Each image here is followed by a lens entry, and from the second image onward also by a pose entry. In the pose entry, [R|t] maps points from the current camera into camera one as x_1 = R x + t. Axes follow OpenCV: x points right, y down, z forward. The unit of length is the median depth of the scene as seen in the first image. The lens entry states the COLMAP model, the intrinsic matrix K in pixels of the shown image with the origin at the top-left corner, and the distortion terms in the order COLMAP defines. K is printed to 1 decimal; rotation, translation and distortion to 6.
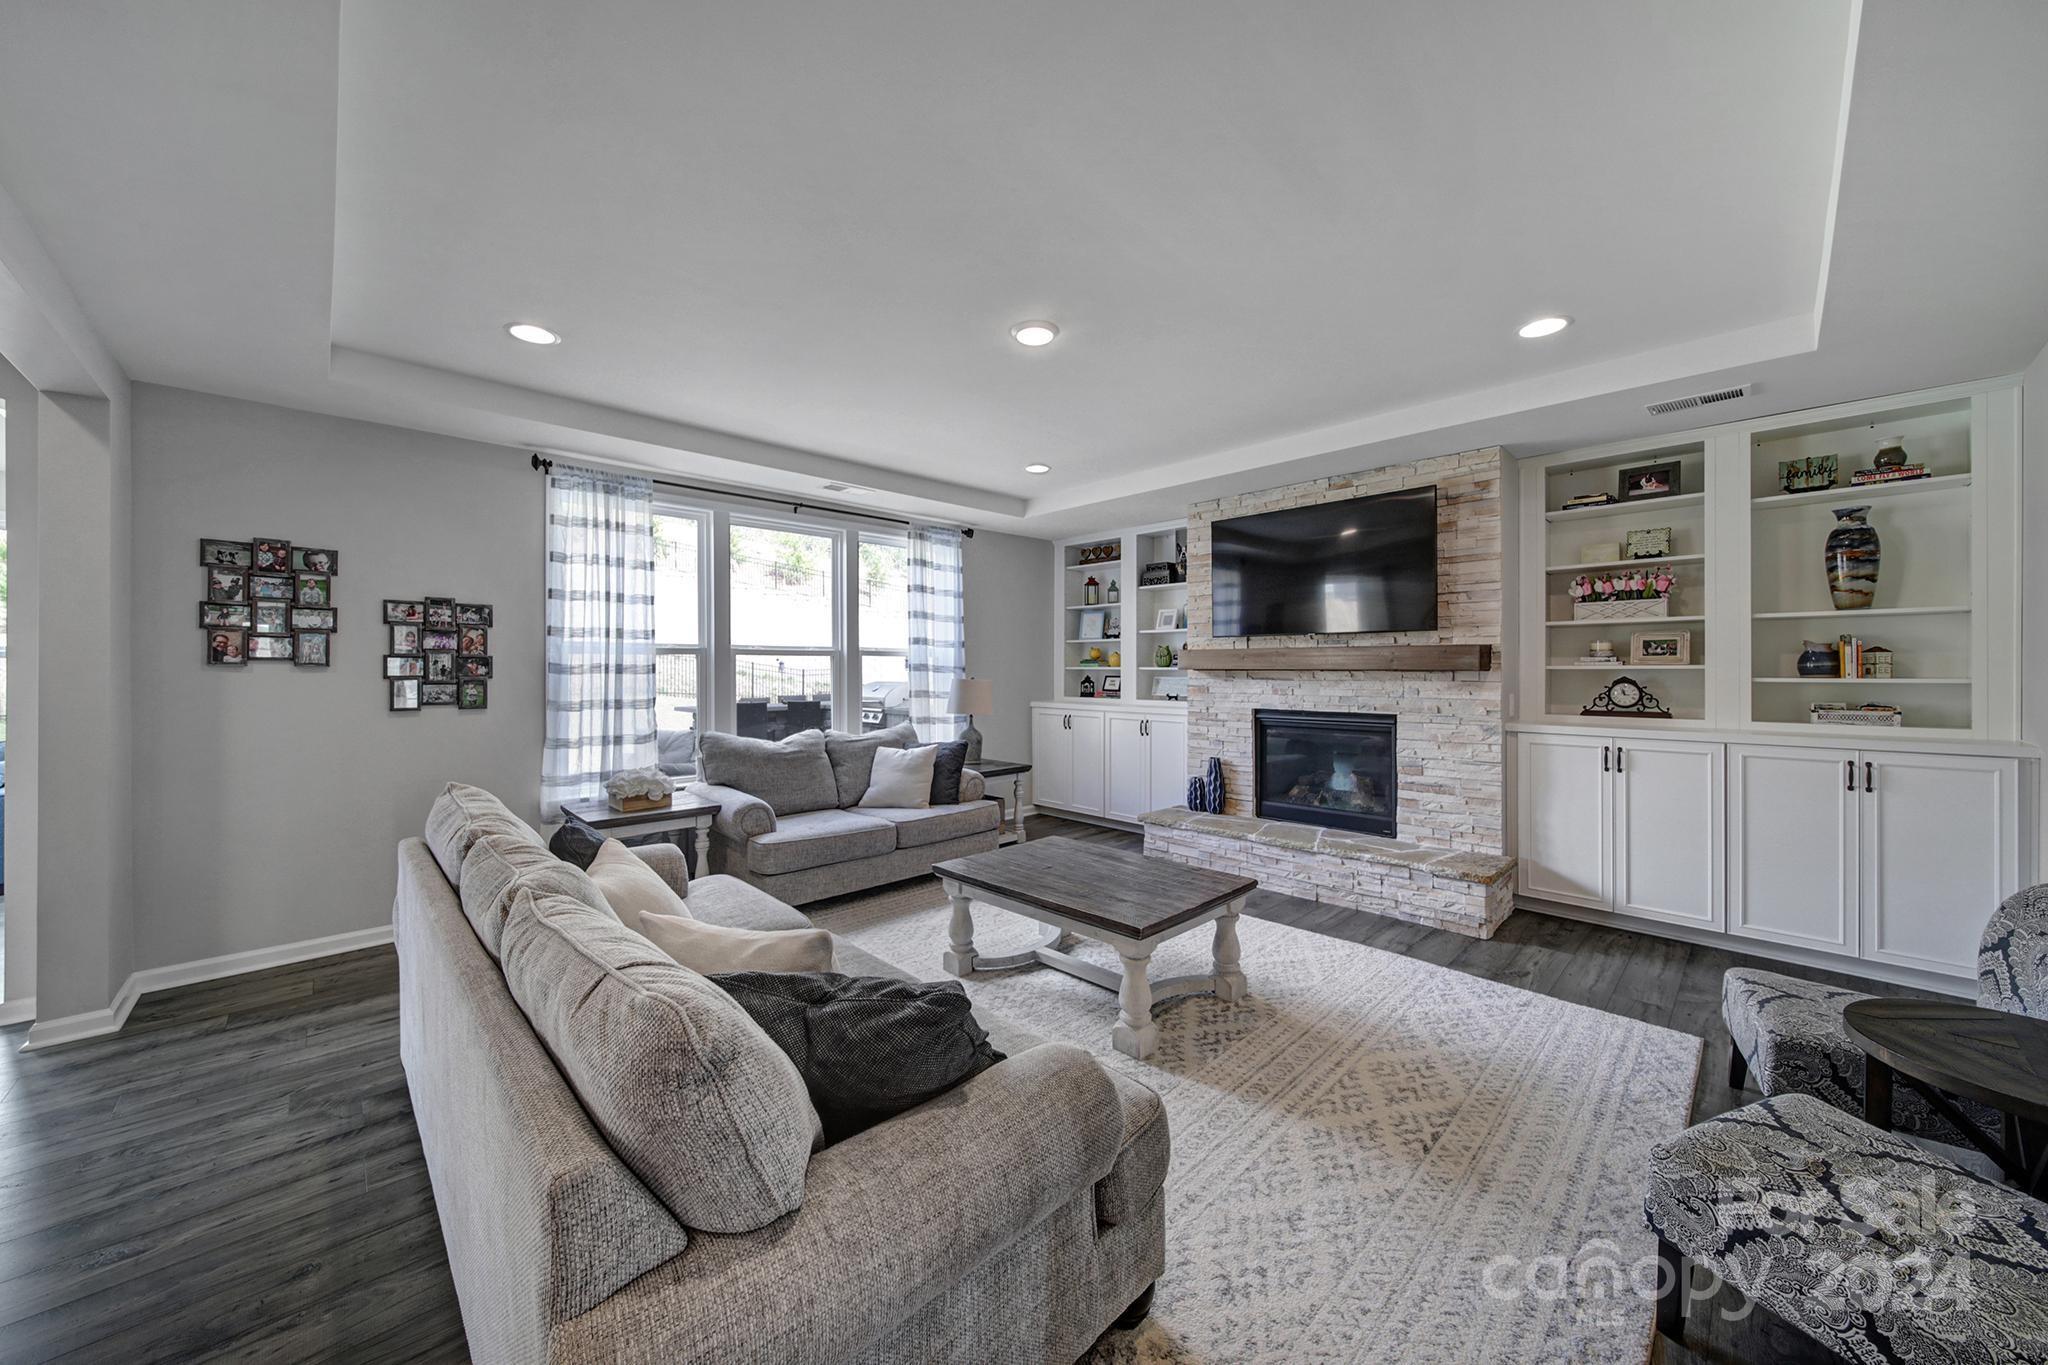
lens RADIAL K [[726.6, 0, 1020.3], [0, 726.6, 675.4], [0, 0, 1]] dist [0.001484, -0.001789]
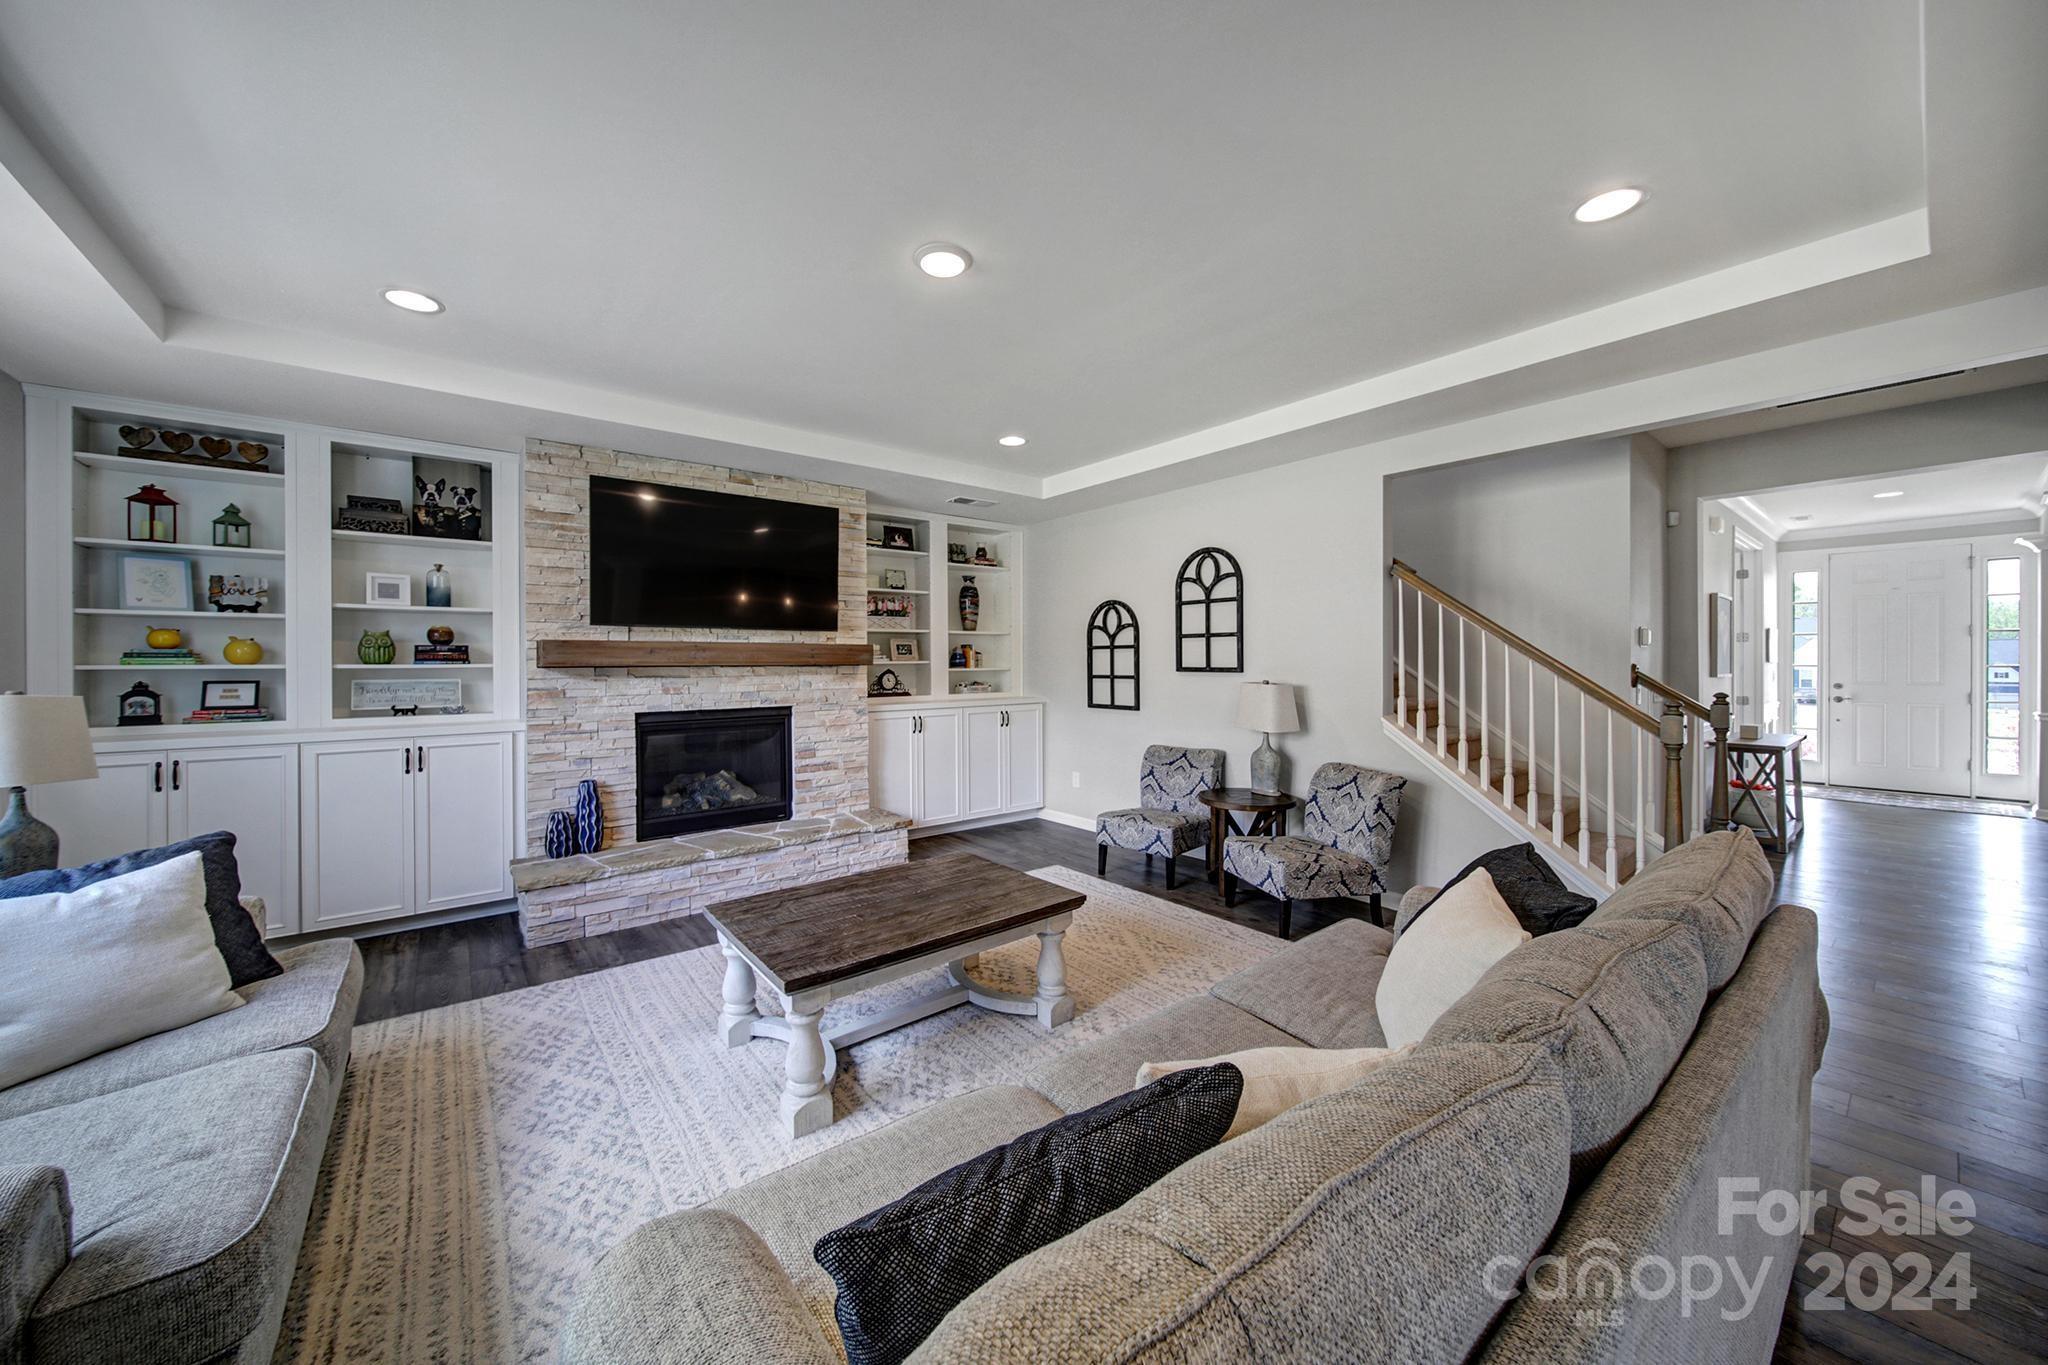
lens RADIAL K [[726.6, 0, 1021.1], [0, 726.6, 661.9], [0, 0, 1]] dist [0.001484, -0.001789]
pose [[0.096932, -0.000615, 0.995291, -0.571872], [0.014747, 0.999891, -0.000818, -0.007002], [-0.995182, 0.014757, 0.096930, 0.584827]]
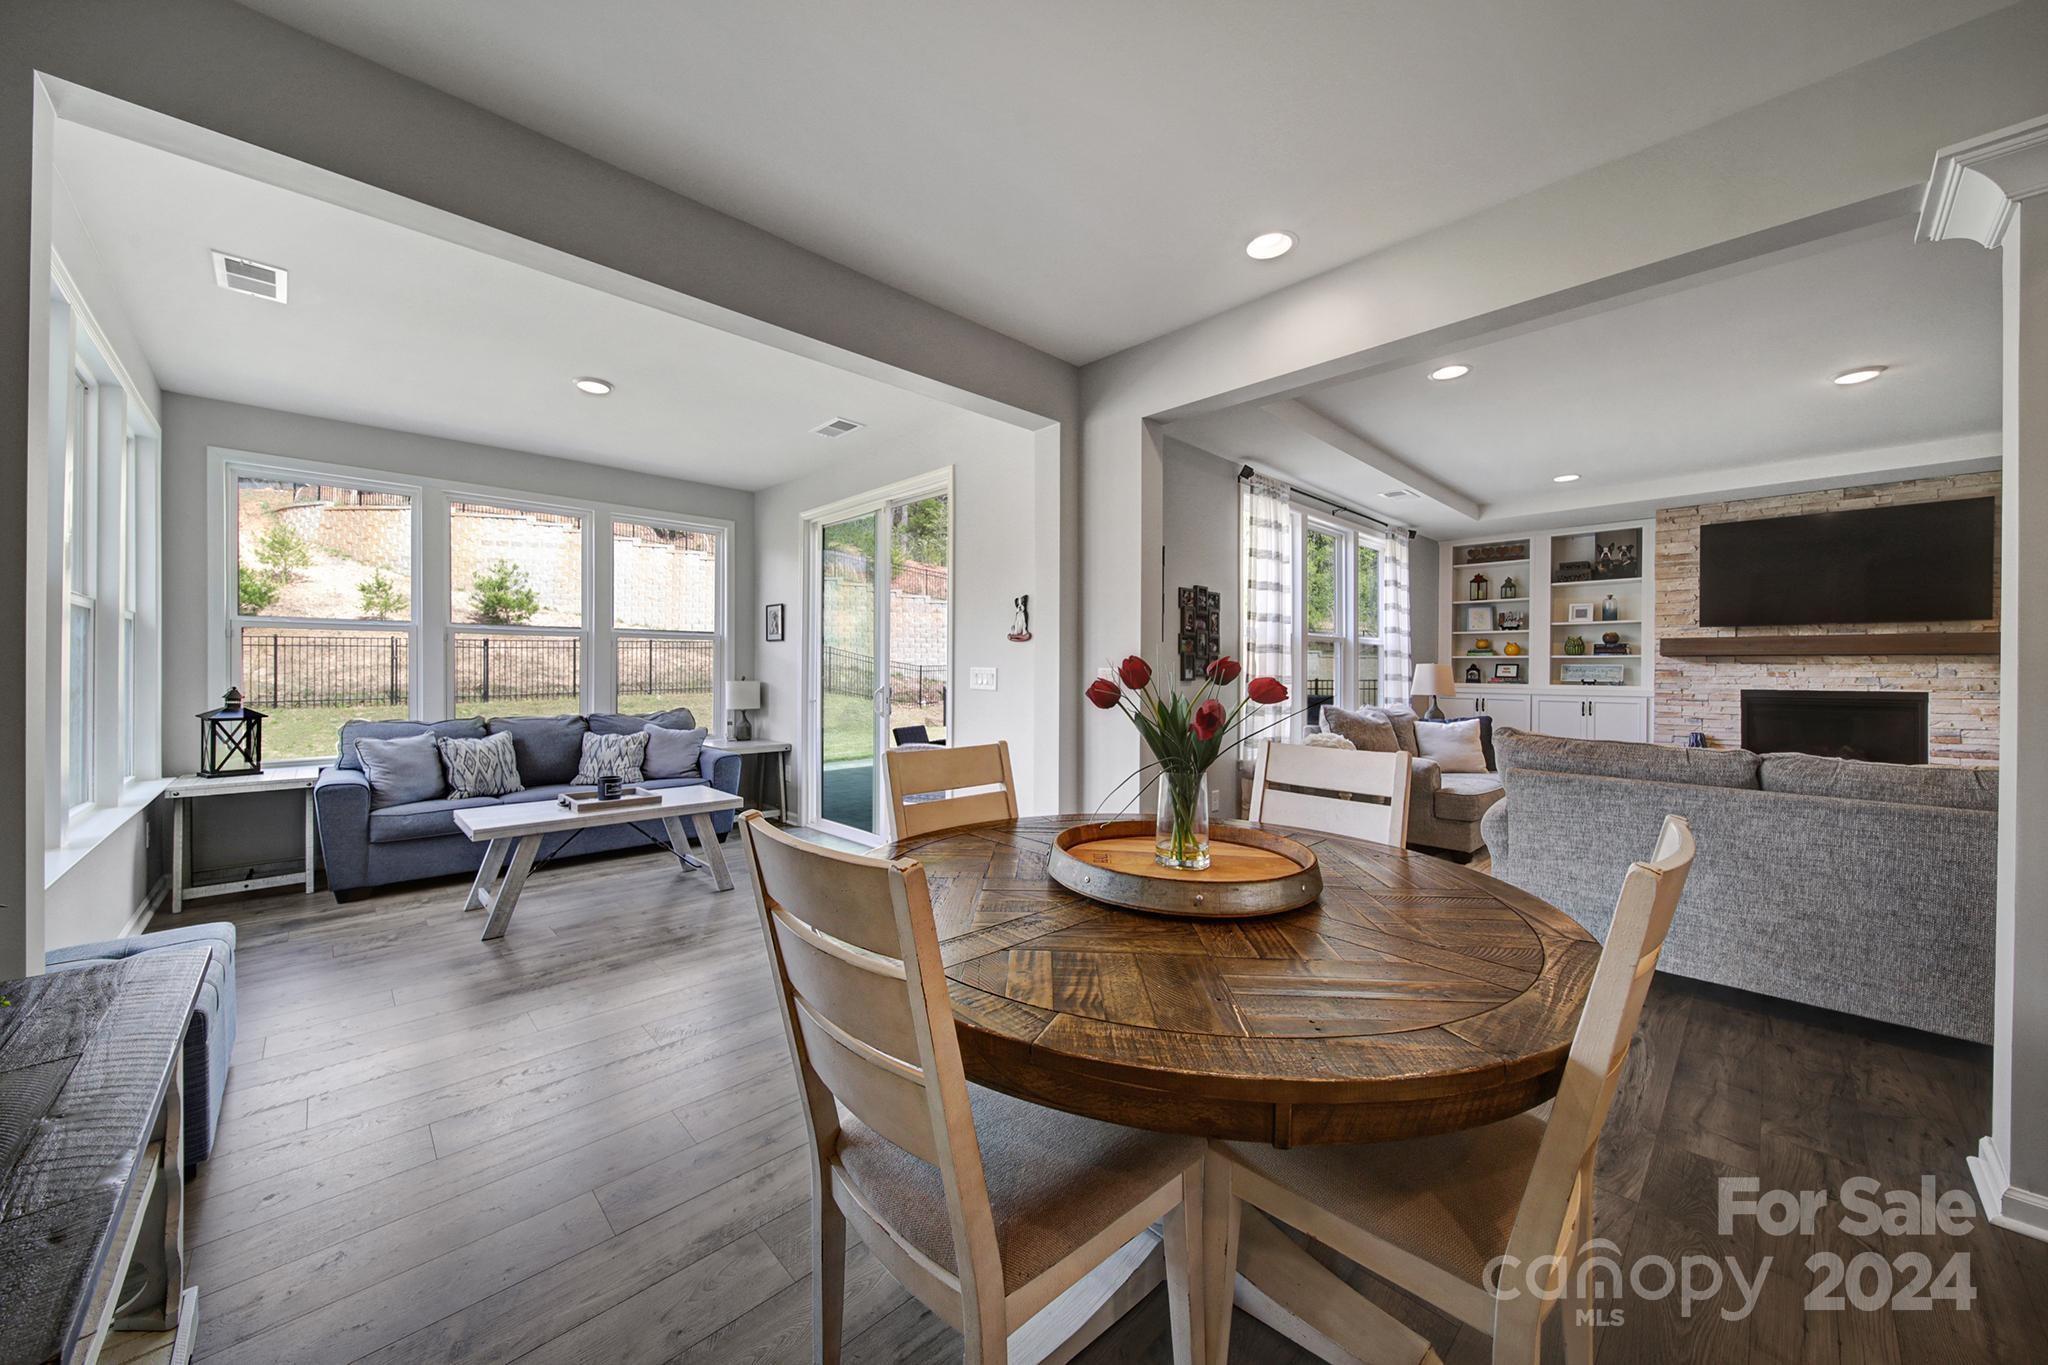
lens RADIAL K [[726.6, 0, 1015.9], [0, 726.6, 674.8], [0, 0, 1]] dist [0.001484, -0.001789]
pose [[0.999977, 0.005057, 0.004557, -1.012054], [-0.005054, 0.999987, -0.000687, 0.035586], [-0.004561, 0.000664, 0.999989, -0.168061]]
